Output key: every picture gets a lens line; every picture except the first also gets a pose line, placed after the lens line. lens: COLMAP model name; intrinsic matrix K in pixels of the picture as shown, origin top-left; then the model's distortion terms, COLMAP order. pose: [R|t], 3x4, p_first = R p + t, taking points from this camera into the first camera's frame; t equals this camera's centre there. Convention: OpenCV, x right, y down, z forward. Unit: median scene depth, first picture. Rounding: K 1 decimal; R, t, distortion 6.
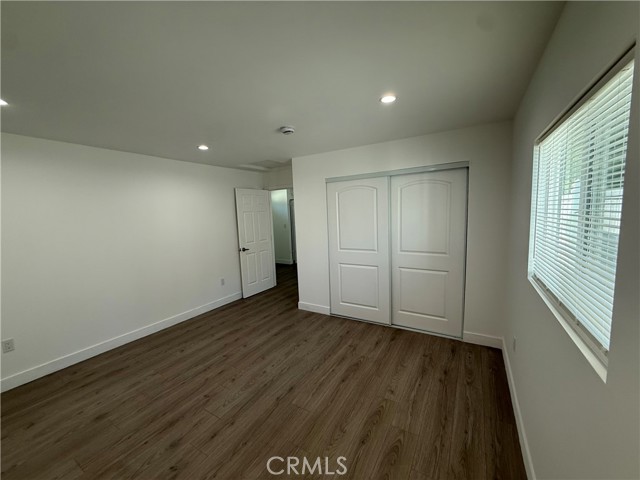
lens RADIAL K [[257.0, 0, 320.0], [0, 257.0, 240.0], [0, 0, 1]] dist [0.000688, 0.000078]
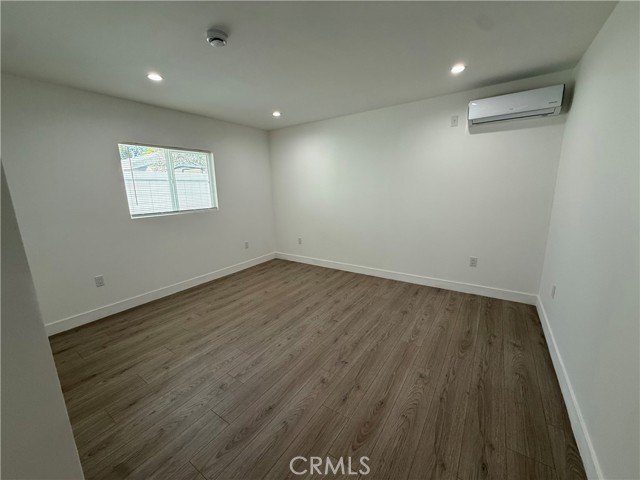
lens RADIAL K [[257.0, 0, 319.0], [0, 257.0, 239.6], [0, 0, 1]] dist [0.000688, 0.000078]
pose [[-0.995856, 0.050463, 0.075654, -0.448777], [0.071164, 0.950389, 0.302813, -0.115394], [-0.056620, 0.306943, -0.950042, 1.919153]]
